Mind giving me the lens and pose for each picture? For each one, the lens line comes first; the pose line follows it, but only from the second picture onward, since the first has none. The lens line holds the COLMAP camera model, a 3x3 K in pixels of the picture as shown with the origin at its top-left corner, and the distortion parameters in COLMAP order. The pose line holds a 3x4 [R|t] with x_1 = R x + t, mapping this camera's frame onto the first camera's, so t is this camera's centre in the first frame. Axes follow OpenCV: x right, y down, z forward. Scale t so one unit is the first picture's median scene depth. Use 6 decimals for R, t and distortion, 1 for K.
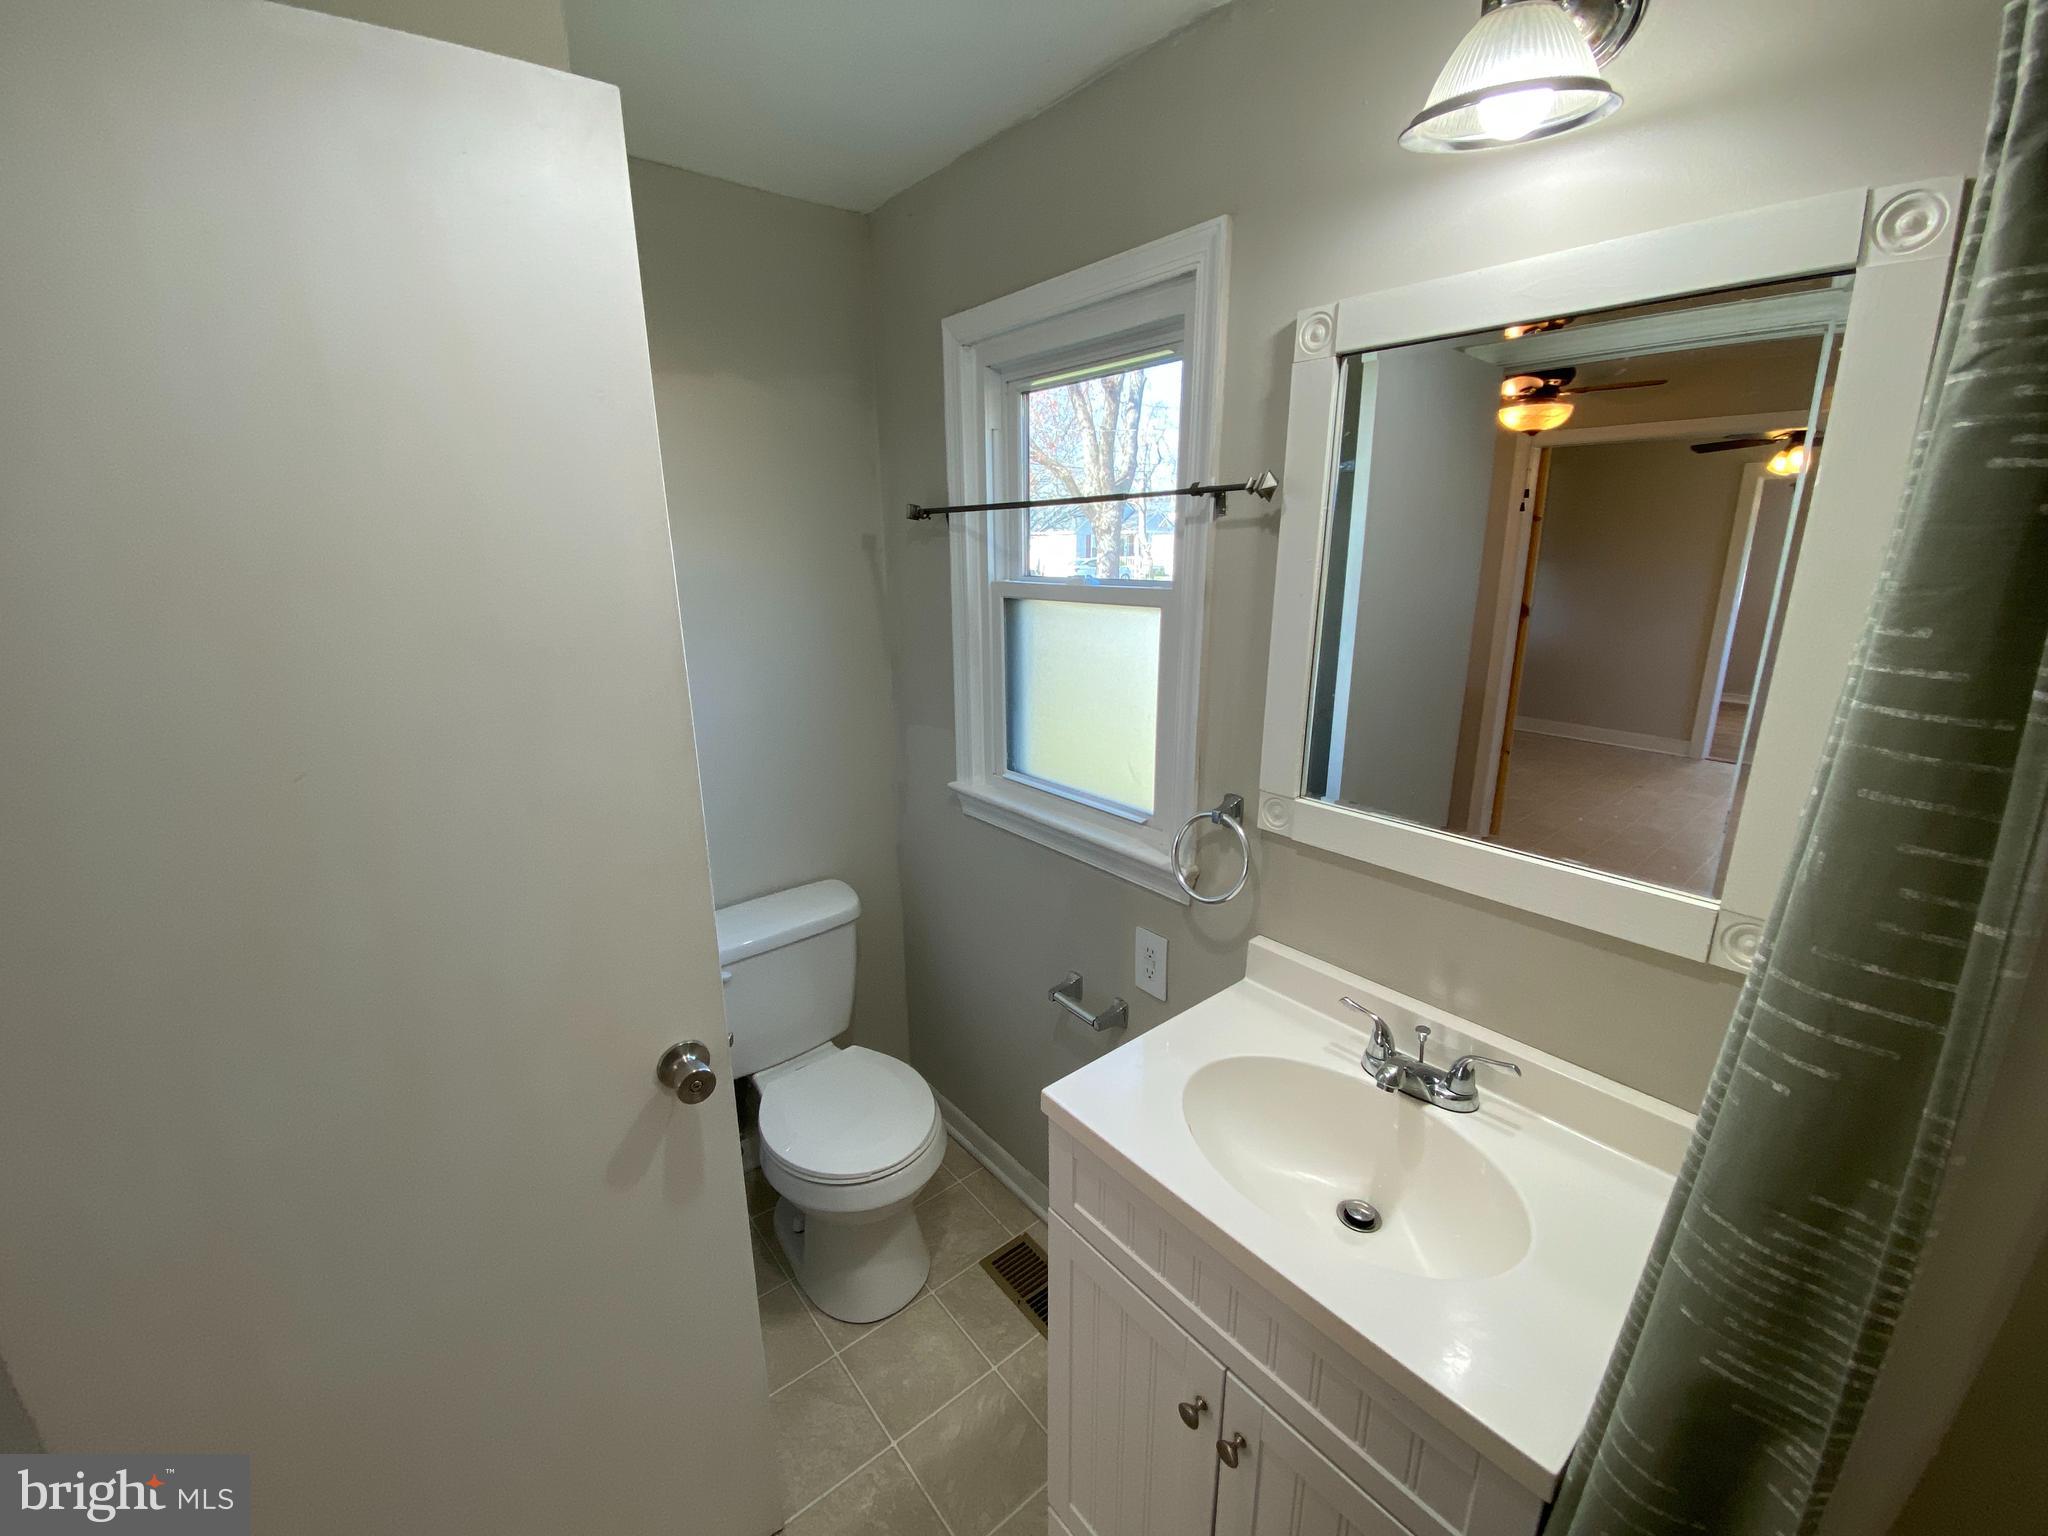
lens RADIAL K [[820.9, 0, 1016.7], [0, 820.9, 773.2], [0, 0, 1]] dist [0.031796, -0.024340]
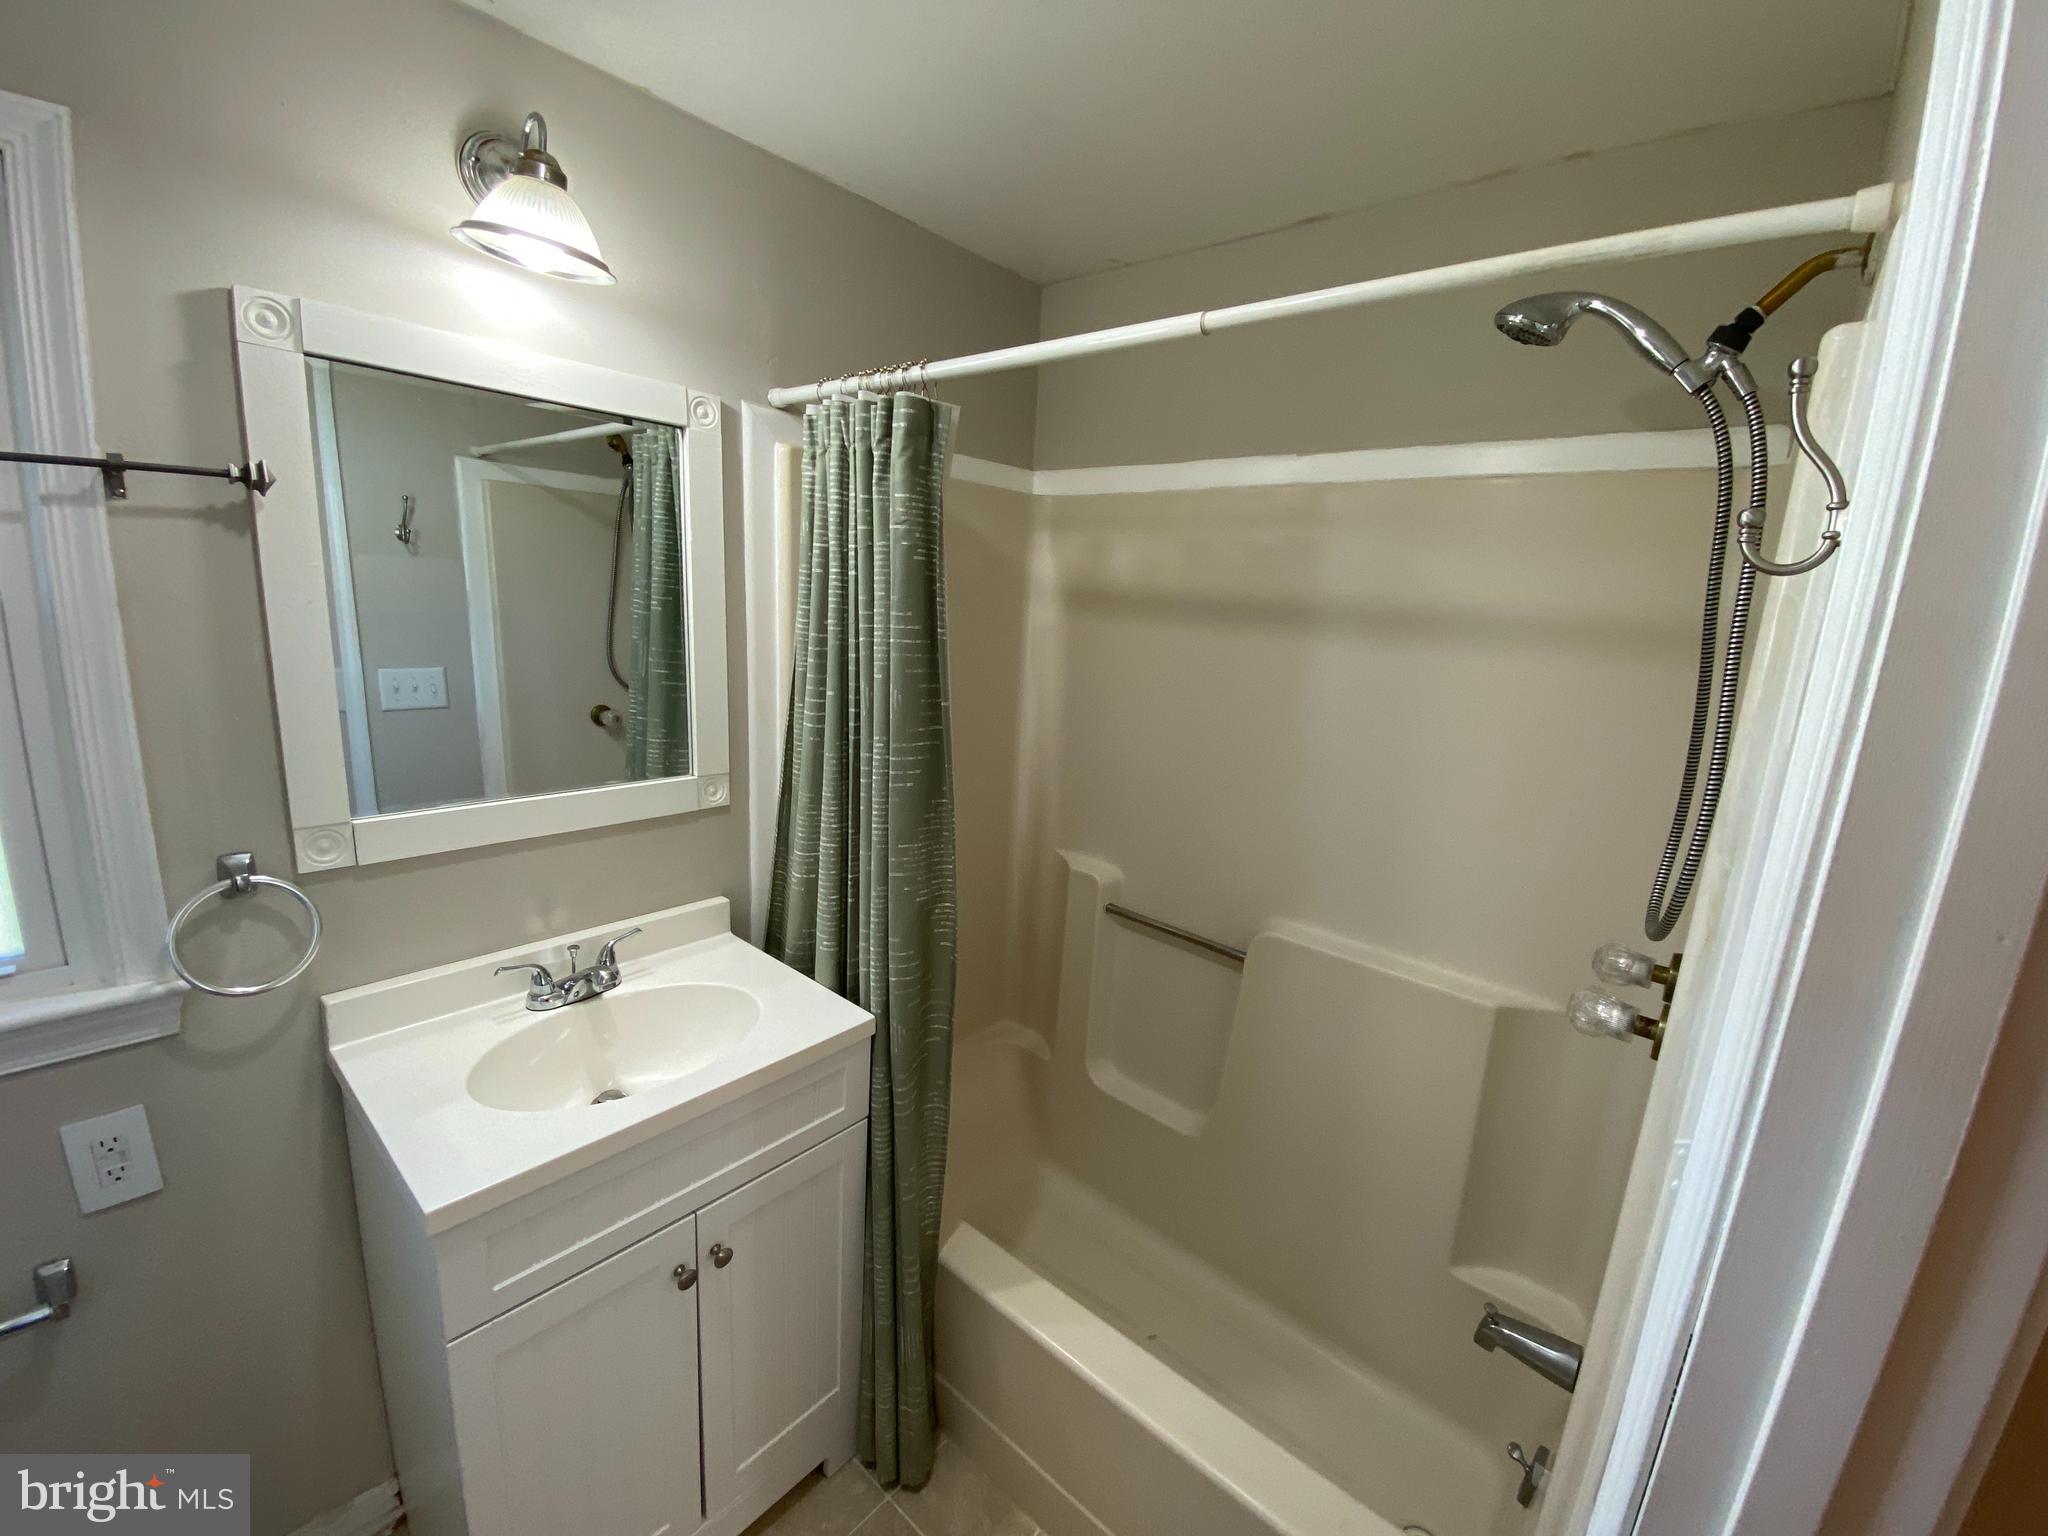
lens RADIAL K [[834.7, 0, 1024.0], [0, 834.7, 768.0], [0, 0, 1]] dist [0.030327, -0.026265]
pose [[-0.176429, -0.214612, 0.960632, -0.709987], [0.203911, 0.946801, 0.248972, -0.110736], [-0.962960, 0.239810, -0.123282, 0.391683]]
